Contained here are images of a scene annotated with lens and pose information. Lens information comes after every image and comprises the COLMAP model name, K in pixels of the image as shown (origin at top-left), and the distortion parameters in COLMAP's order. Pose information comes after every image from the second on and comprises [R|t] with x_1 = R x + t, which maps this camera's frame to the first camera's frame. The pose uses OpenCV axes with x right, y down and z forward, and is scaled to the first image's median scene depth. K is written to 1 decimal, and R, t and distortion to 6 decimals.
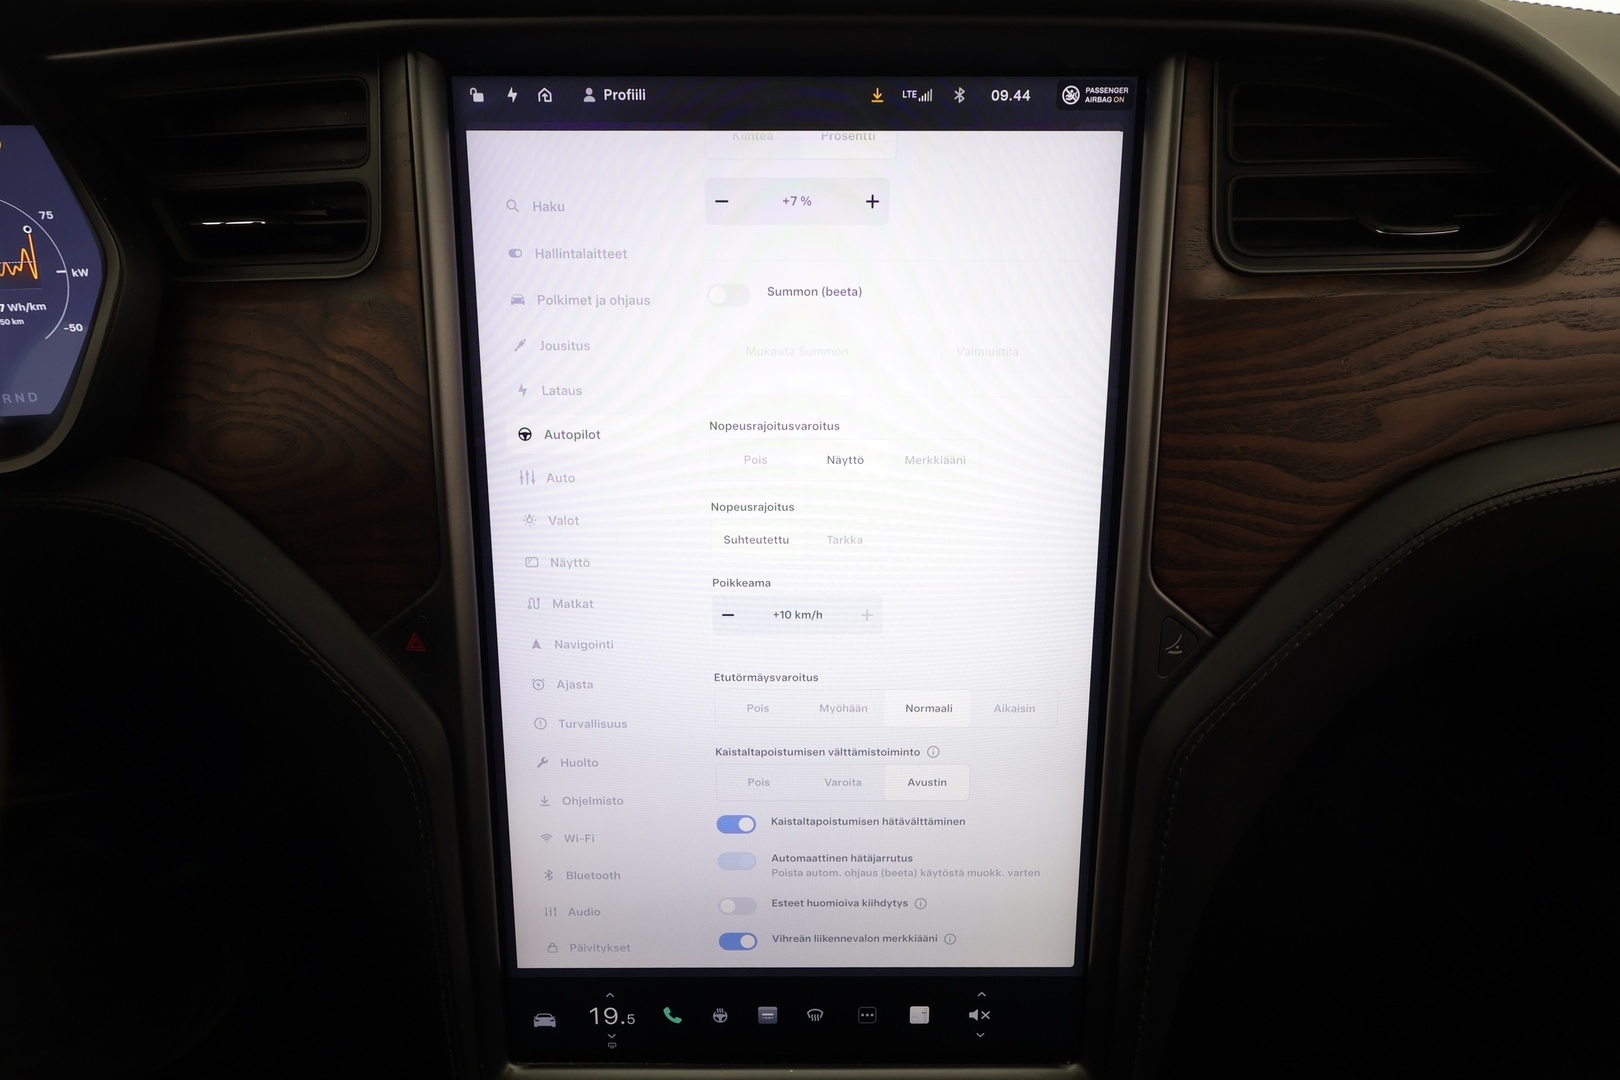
lens RADIAL K [[779.5, 0, 810.6], [0, 779.5, 545.6], [0, 0, 1]] dist [-0.002453, 0.002944]
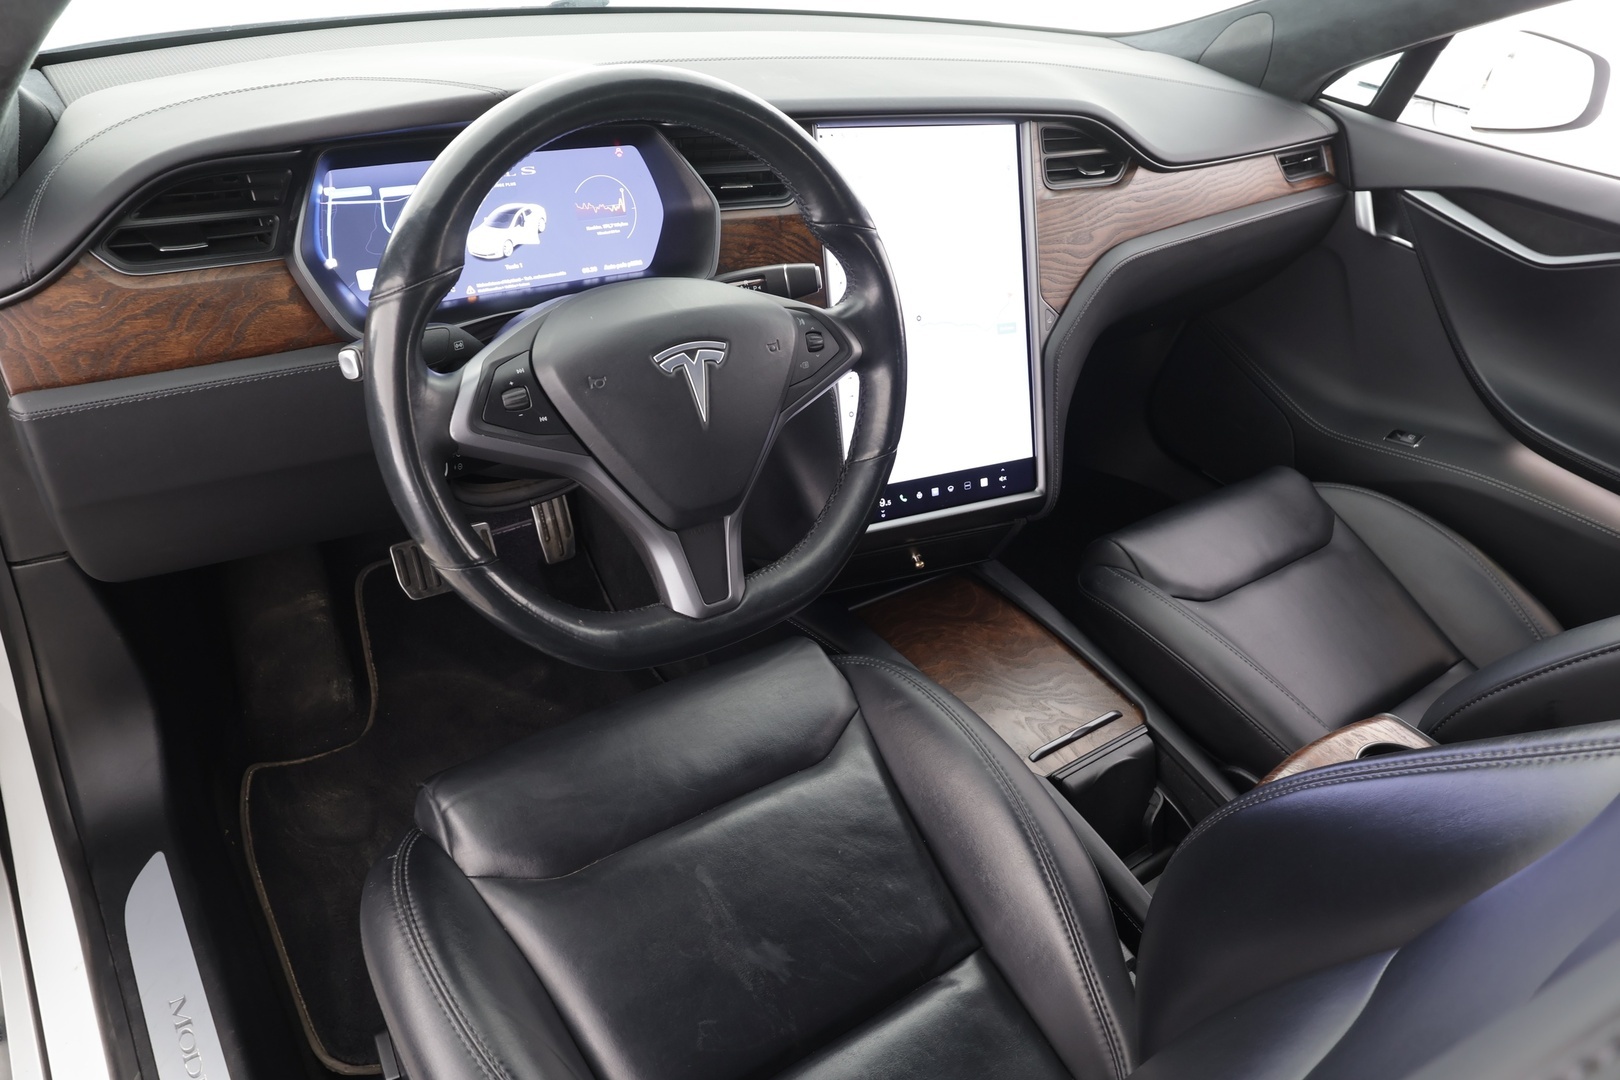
lens RADIAL K [[1154.1, 0, 807.9], [0, 1154.1, 530.9], [0, 0, 1]] dist [-0.011904, -0.001220]
pose [[0.873617, -0.178367, 0.452745, -2.409818], [0.162653, 0.983921, 0.073778, 0.443146], [-0.458625, 0.009187, 0.888583, -2.395279]]
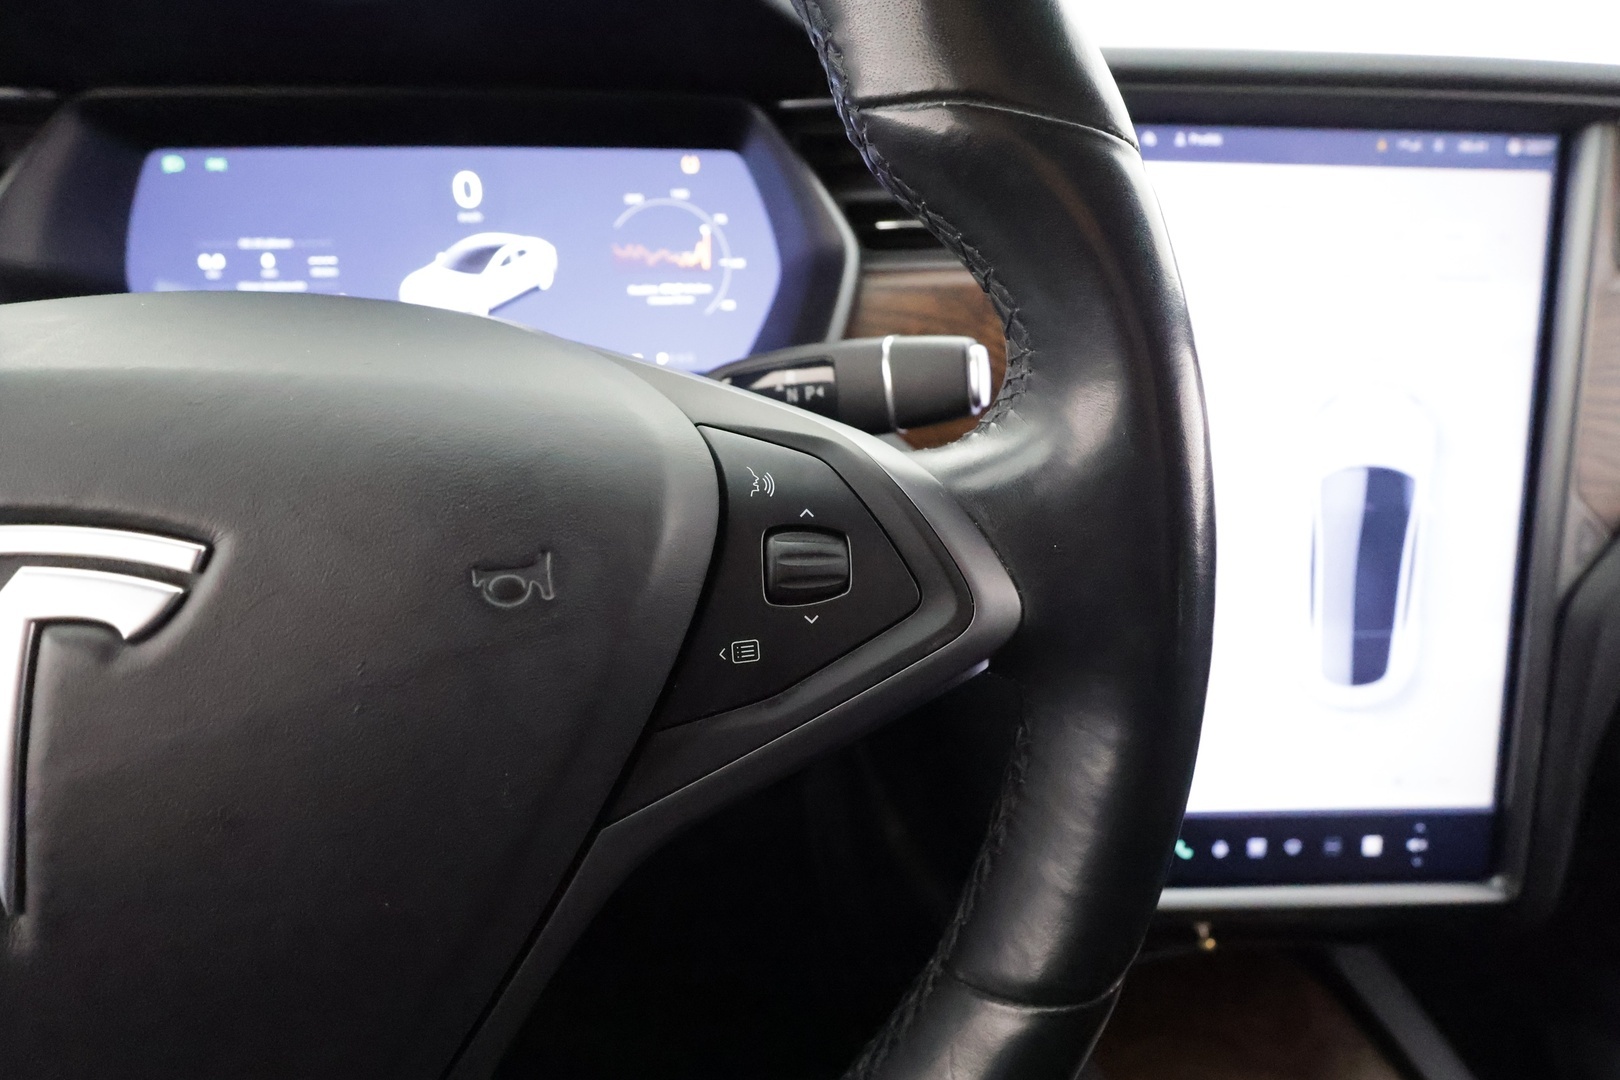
lens RADIAL K [[779.5, 0, 795.7], [0, 779.5, 541.6], [0, 0, 1]] dist [-0.002453, 0.002944]
pose [[0.998870, 0.000850, 0.047524, -0.992560], [0.001633, 0.998636, -0.052182, 0.194801], [-0.047503, 0.052200, 0.997506, -0.293398]]
